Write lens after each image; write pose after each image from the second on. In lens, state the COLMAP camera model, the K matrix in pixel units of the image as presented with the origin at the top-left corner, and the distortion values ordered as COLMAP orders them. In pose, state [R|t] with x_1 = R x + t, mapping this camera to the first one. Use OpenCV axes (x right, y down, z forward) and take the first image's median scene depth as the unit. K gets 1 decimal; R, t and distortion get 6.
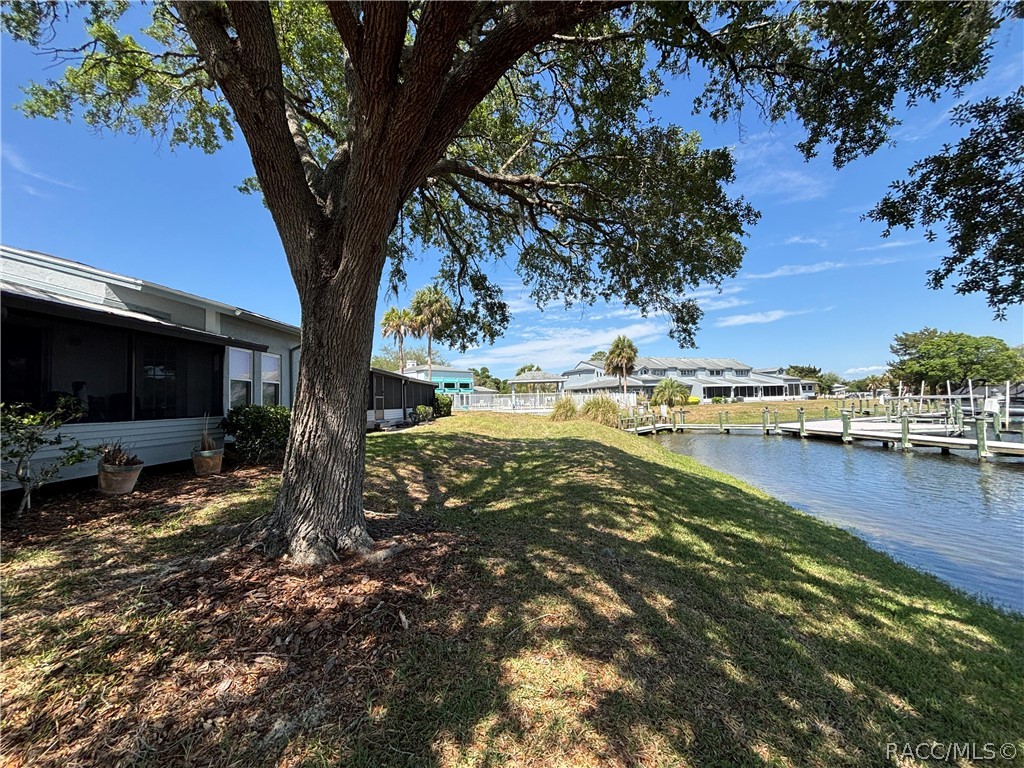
lens RADIAL K [[409.2, 0, 512.0], [0, 409.2, 384.0], [0, 0, 1]] dist [-0.000086, -0.000455]
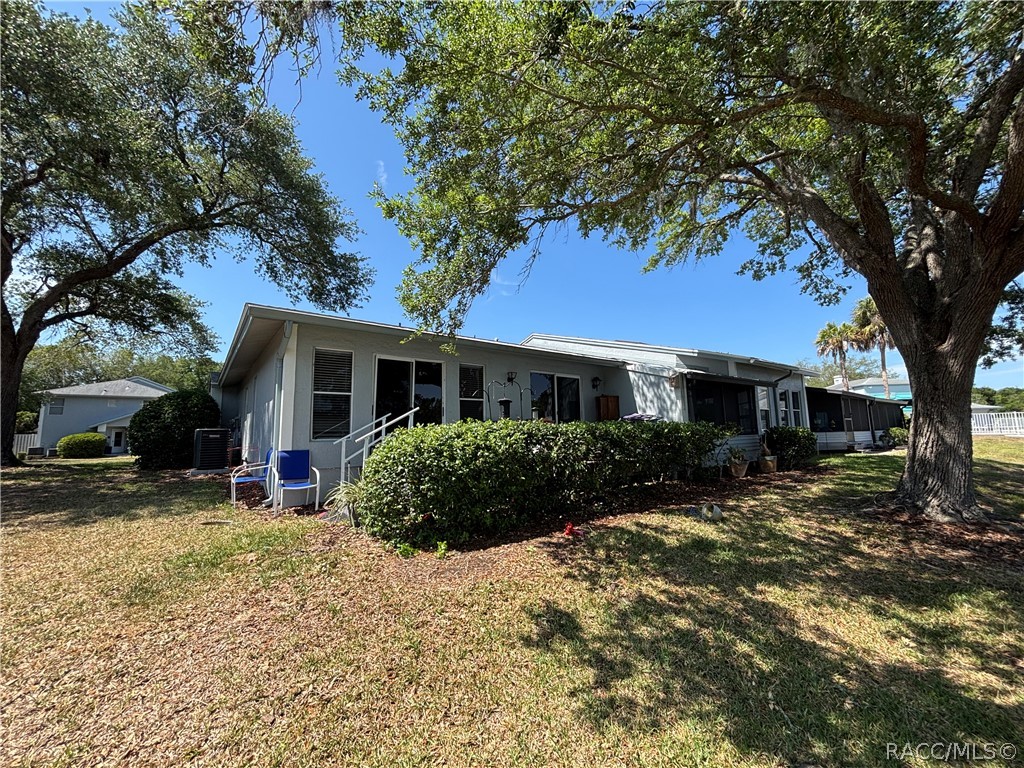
lens RADIAL K [[409.2, 0, 512.0], [0, 409.2, 384.0], [0, 0, 1]] dist [-0.000086, -0.000455]
pose [[0.627571, -0.083743, -0.774043, -0.101876], [0.041234, 0.996378, -0.074365, -0.024121], [0.777467, 0.014752, 0.628751, -0.522091]]
